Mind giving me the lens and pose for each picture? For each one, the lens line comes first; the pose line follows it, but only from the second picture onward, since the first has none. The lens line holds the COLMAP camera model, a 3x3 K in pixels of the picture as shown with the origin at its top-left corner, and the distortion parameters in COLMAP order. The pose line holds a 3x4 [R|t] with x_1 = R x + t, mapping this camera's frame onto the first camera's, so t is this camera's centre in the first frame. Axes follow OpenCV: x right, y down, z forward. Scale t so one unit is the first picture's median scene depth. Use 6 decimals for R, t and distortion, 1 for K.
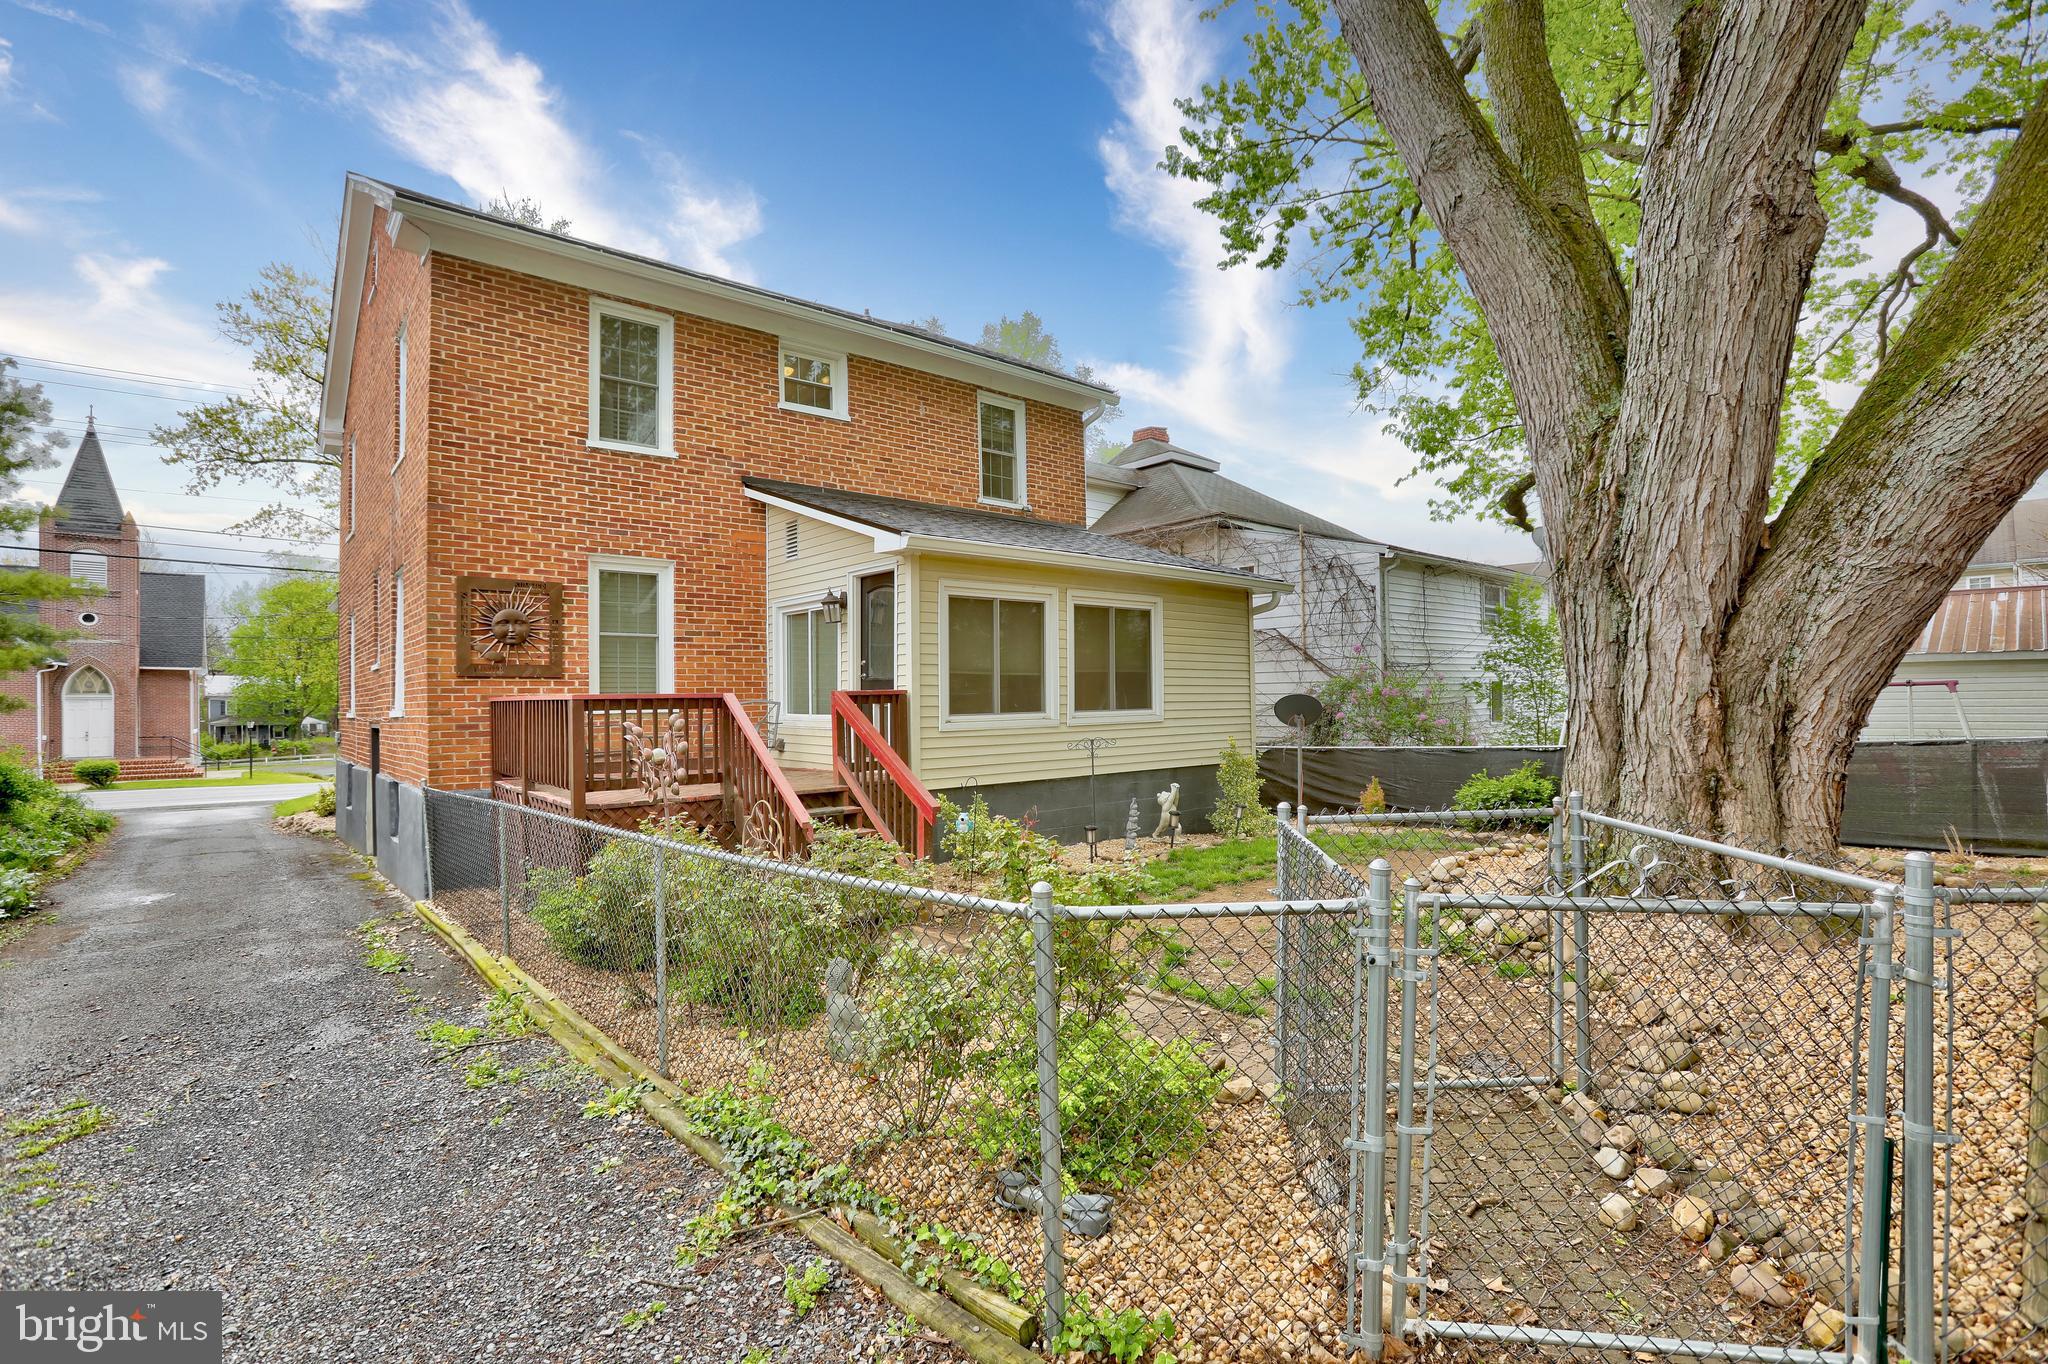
lens RADIAL K [[939.0, 0, 1021.4], [0, 939.0, 686.4], [0, 0, 1]] dist [-0.070199, 0.029632]
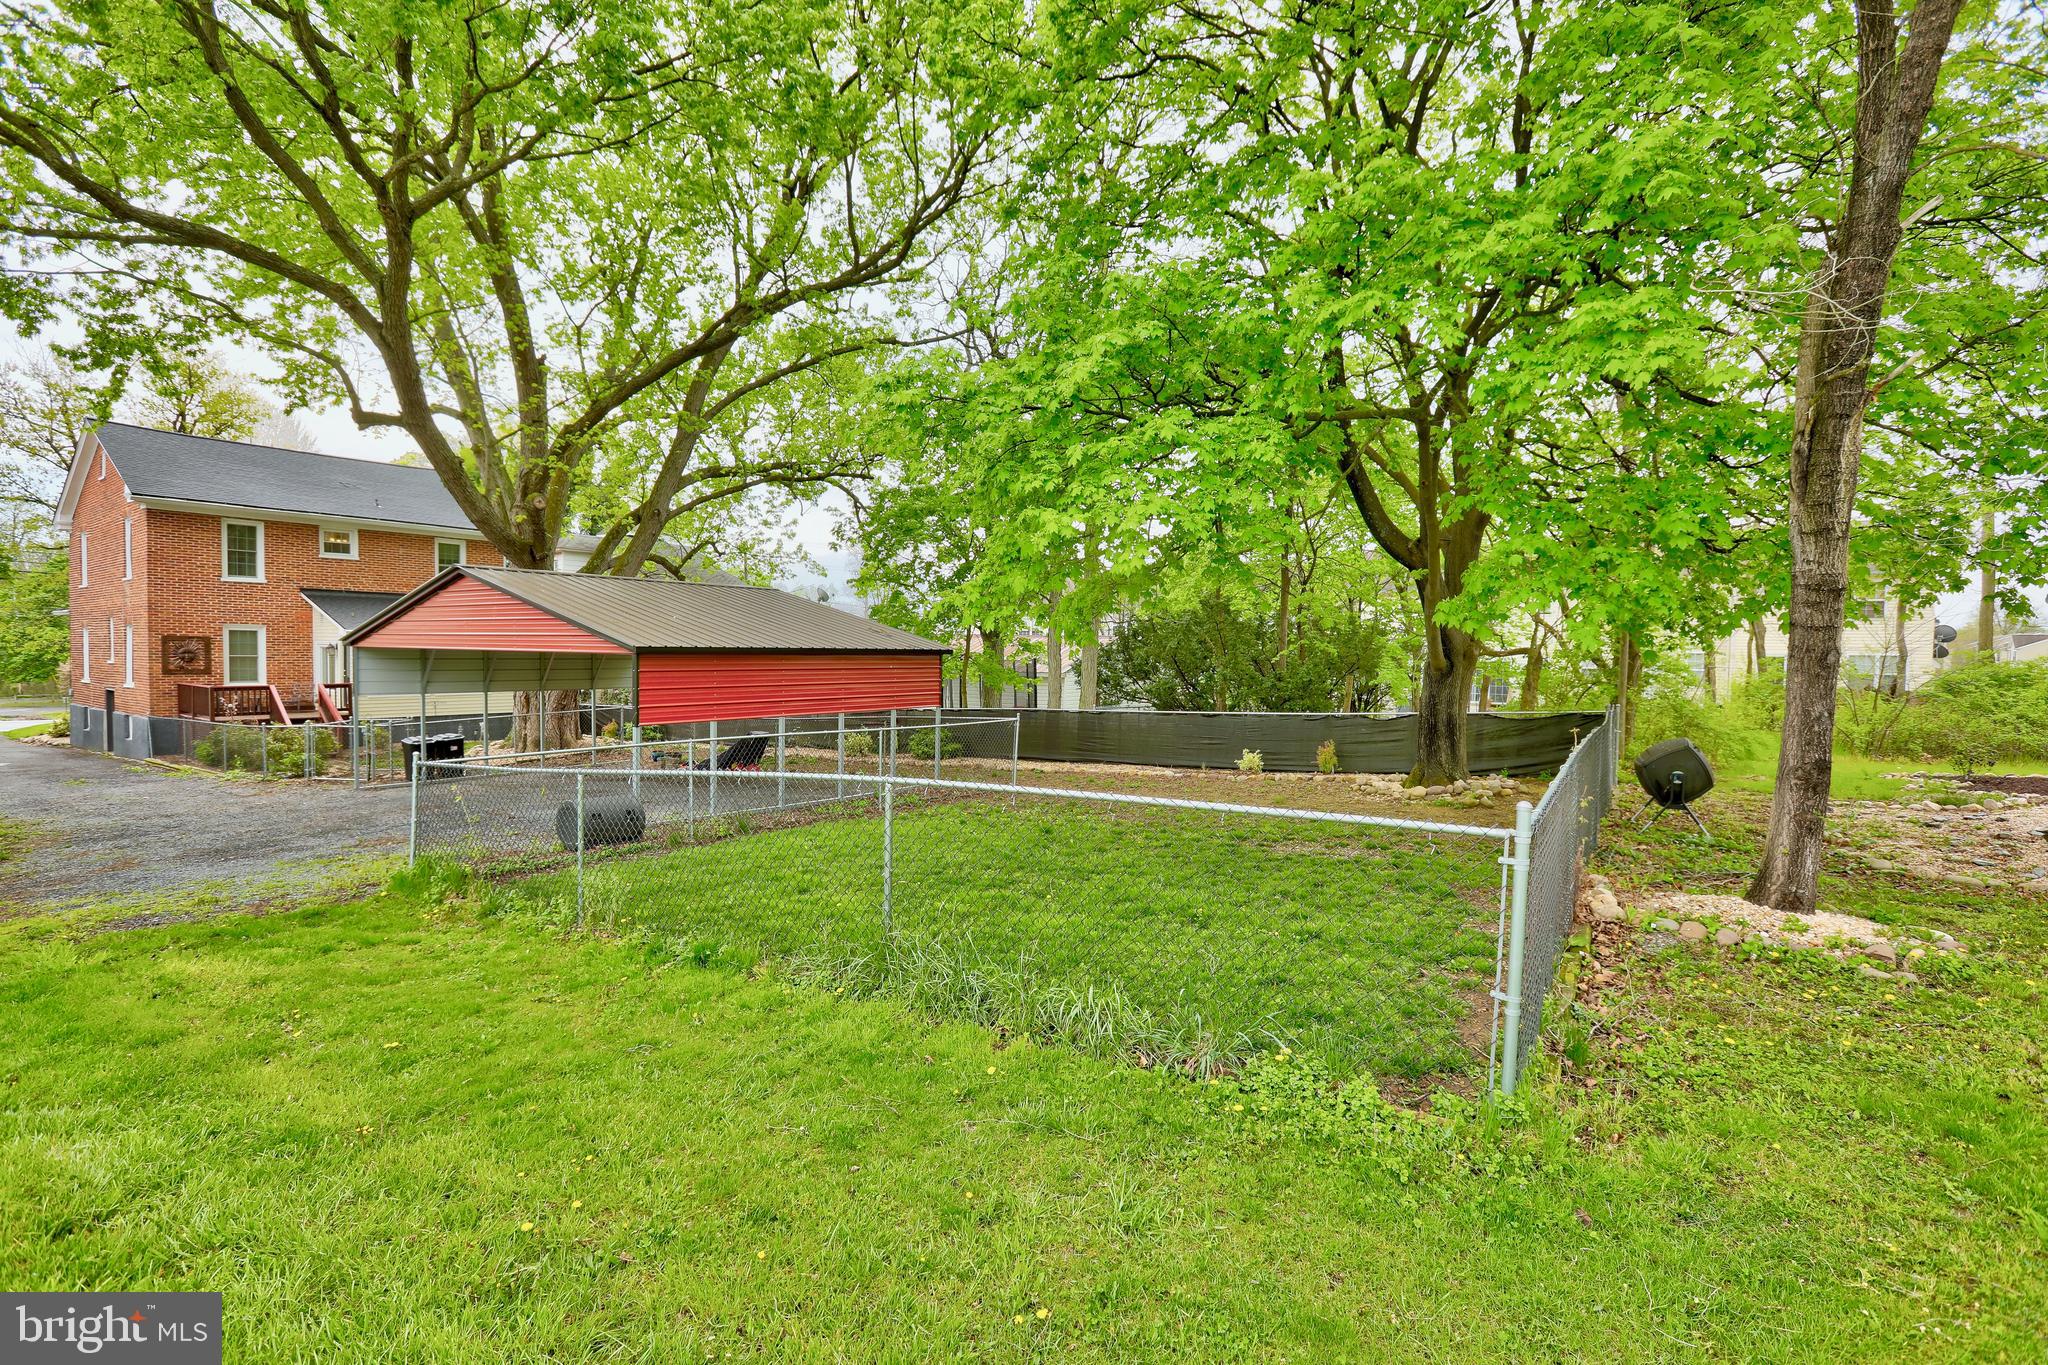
lens RADIAL K [[939.0, 0, 1021.4], [0, 939.0, 686.9], [0, 0, 1]] dist [-0.070199, 0.029632]
pose [[0.971061, 0.019308, 0.238049, 1.052536], [-0.031776, 0.998310, 0.048652, -0.162798], [-0.236708, -0.054809, 0.970034, -1.897447]]
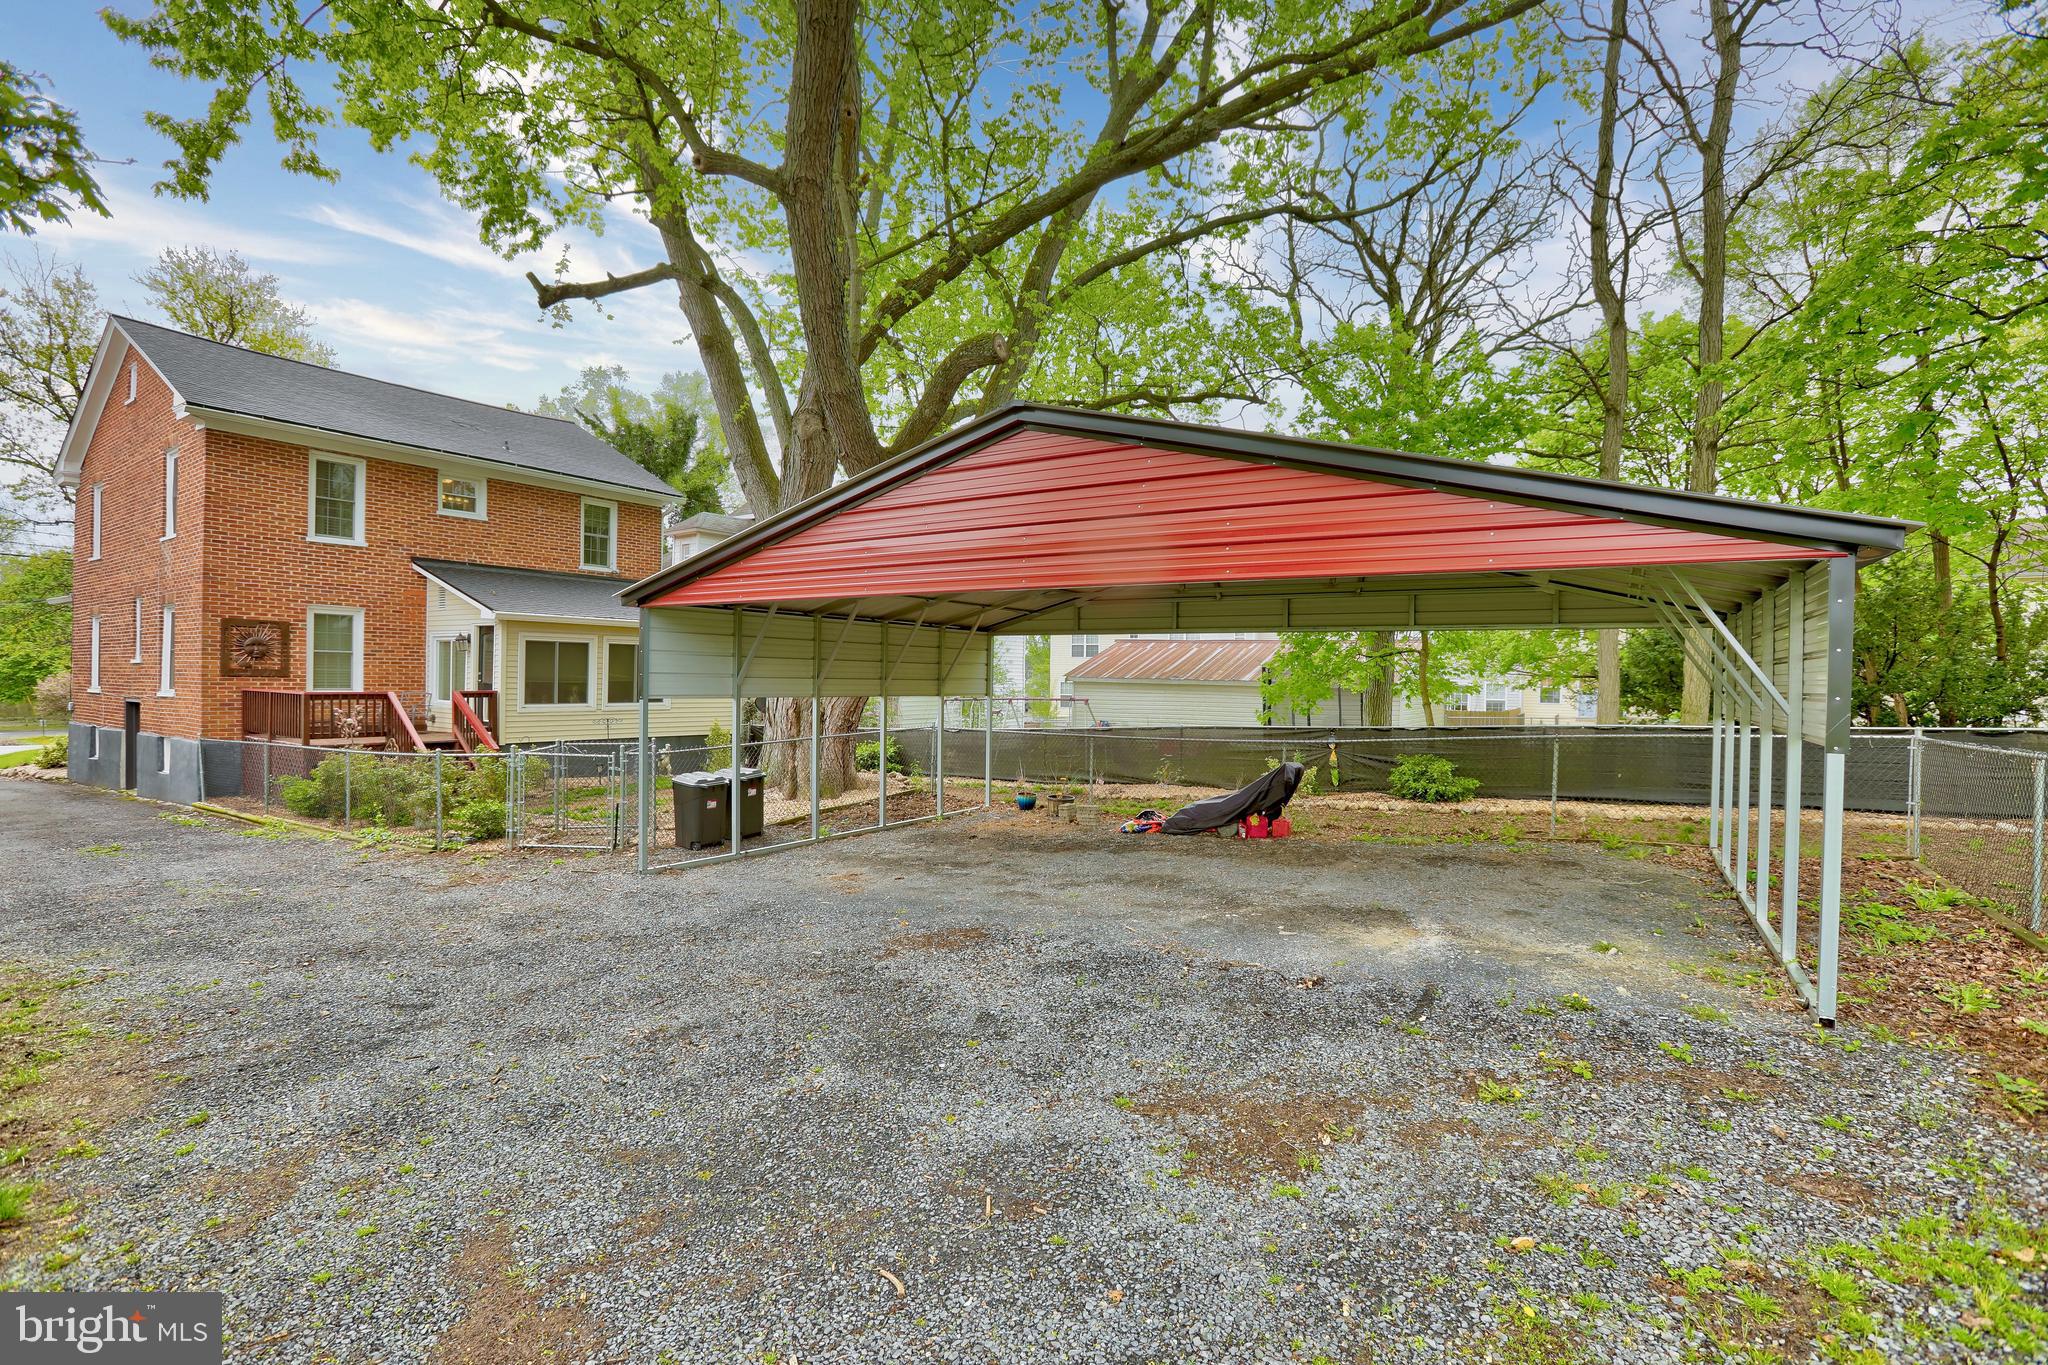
lens RADIAL K [[939.0, 0, 1021.4], [0, 939.0, 686.9], [0, 0, 1]] dist [-0.070199, 0.029632]
pose [[0.966818, 0.027338, 0.254000, 0.386815], [-0.033036, 0.999289, 0.018193, -0.065615], [-0.253321, -0.025981, 0.967033, -0.965181]]
